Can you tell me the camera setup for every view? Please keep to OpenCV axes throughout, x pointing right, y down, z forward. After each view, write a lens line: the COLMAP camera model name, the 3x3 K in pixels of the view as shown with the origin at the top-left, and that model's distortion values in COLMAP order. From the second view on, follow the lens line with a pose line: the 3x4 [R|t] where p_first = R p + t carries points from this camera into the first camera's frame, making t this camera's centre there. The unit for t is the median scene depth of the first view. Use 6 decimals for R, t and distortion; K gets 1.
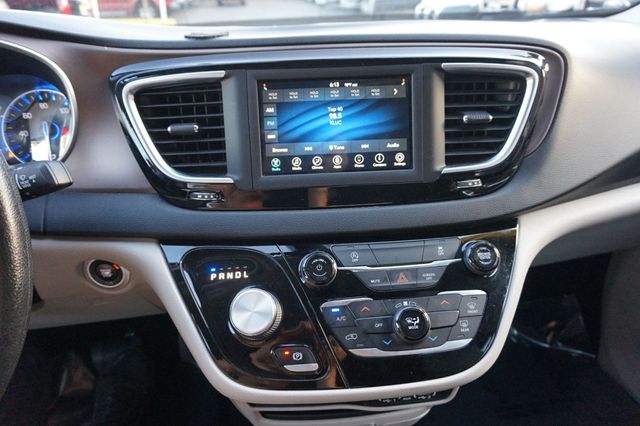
lens RADIAL K [[441.7, 0, 323.2], [0, 441.7, 214.9], [0, 0, 1]] dist [-0.033392, 0.031902]
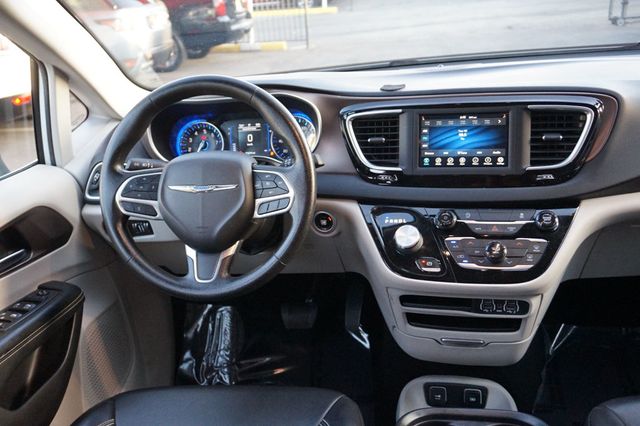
lens RADIAL K [[625.7, 0, 315.7], [0, 625.7, 214.1], [0, 0, 1]] dist [-0.004520, 0.000000]
pose [[0.945365, 0.058188, -0.320779, 0.289365], [-0.085622, 0.993717, -0.072081, 0.313626], [0.314570, 0.095609, 0.944407, -1.483728]]
